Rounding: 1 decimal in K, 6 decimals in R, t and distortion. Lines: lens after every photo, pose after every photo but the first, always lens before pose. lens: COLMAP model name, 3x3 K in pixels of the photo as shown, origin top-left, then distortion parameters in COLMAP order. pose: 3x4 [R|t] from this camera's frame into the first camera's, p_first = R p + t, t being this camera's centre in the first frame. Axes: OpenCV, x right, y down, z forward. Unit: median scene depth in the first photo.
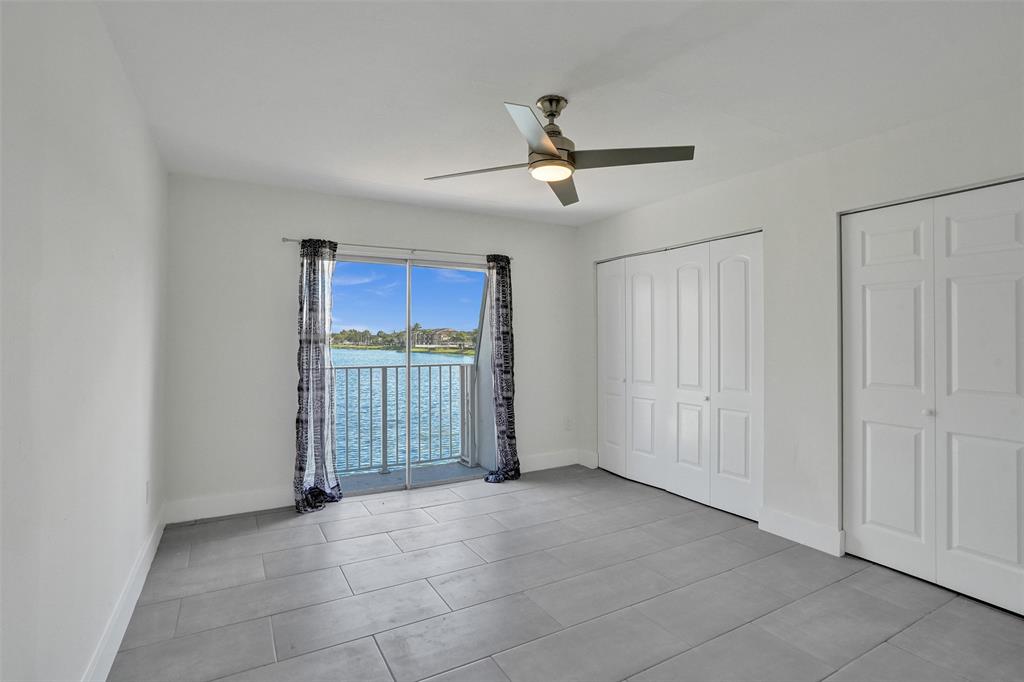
lens RADIAL K [[502.7, 0, 513.5], [0, 502.7, 325.7], [0, 0, 1]] dist [-0.003263, 0.000095]
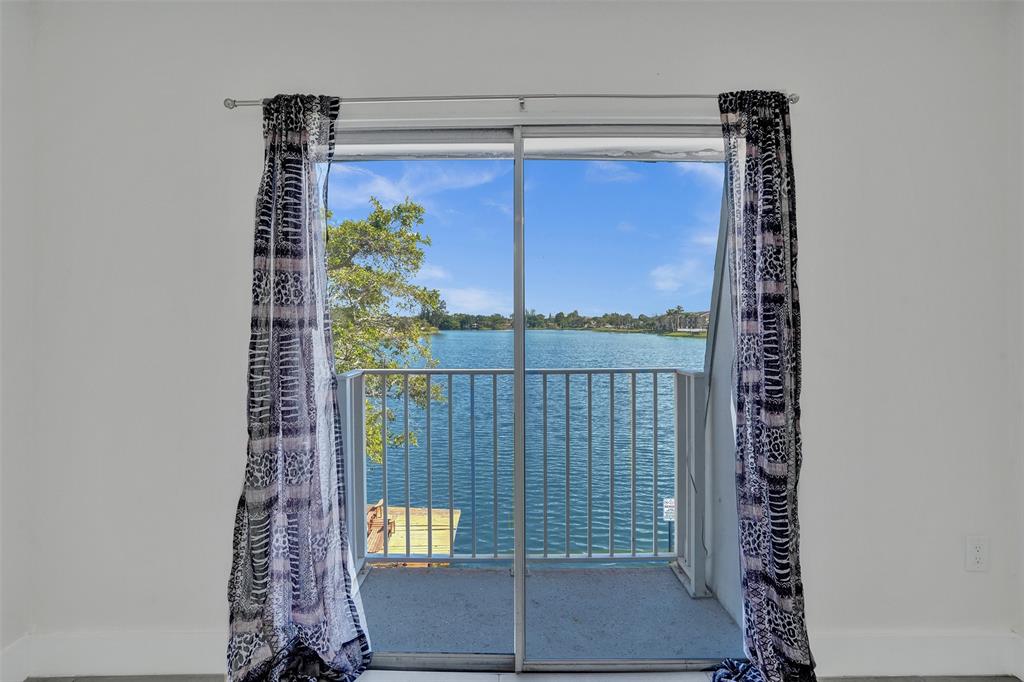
lens RADIAL K [[502.7, 0, 513.5], [0, 502.7, 325.7], [0, 0, 1]] dist [-0.003263, 0.000095]
pose [[0.871966, 0.000732, -0.489565, -0.002623], [0.015332, 0.999468, 0.028802, 0.019719], [0.489326, -0.032621, 0.871491, 0.593965]]
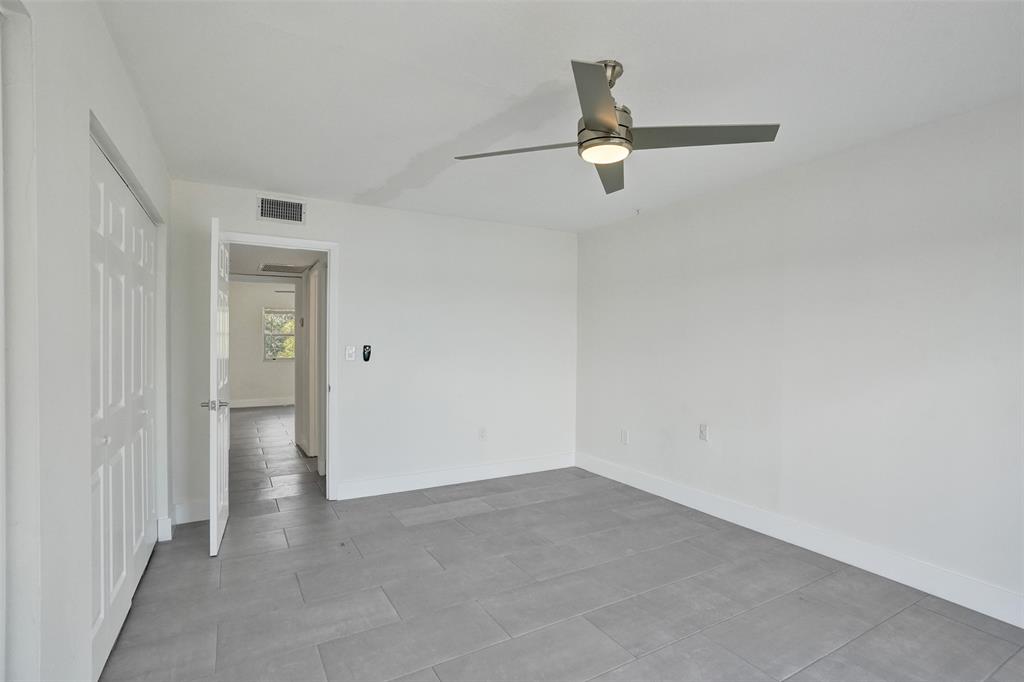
lens RADIAL K [[501.6, 0, 517.1], [0, 501.6, 340.9], [0, 0, 1]] dist [-0.042030, 0.025576]
pose [[-0.999978, -0.004669, -0.004646, 0.117053], [-0.004531, 0.999562, -0.029257, 0.021515], [0.004781, -0.029235, -0.999561, 0.998031]]
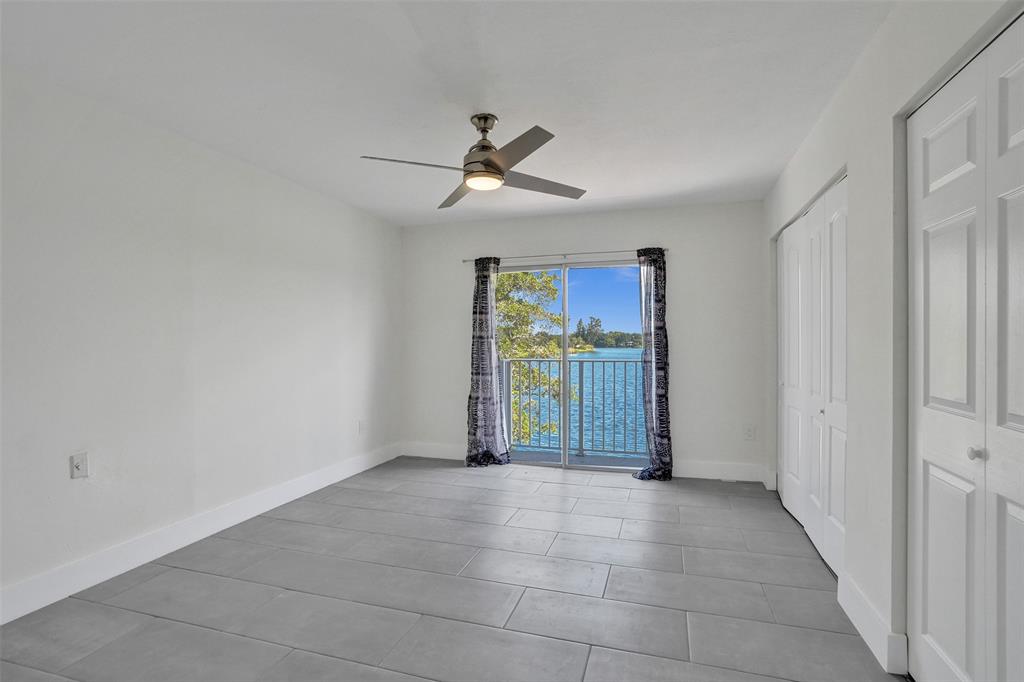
lens RADIAL K [[501.6, 0, 517.1], [0, 501.6, 340.9], [0, 0, 1]] dist [-0.042030, 0.025576]
pose [[0.687982, -0.001299, -0.725727, 0.500168], [0.021028, 0.999614, 0.018145, 0.015780], [0.725423, -0.027744, 0.687744, 0.149108]]
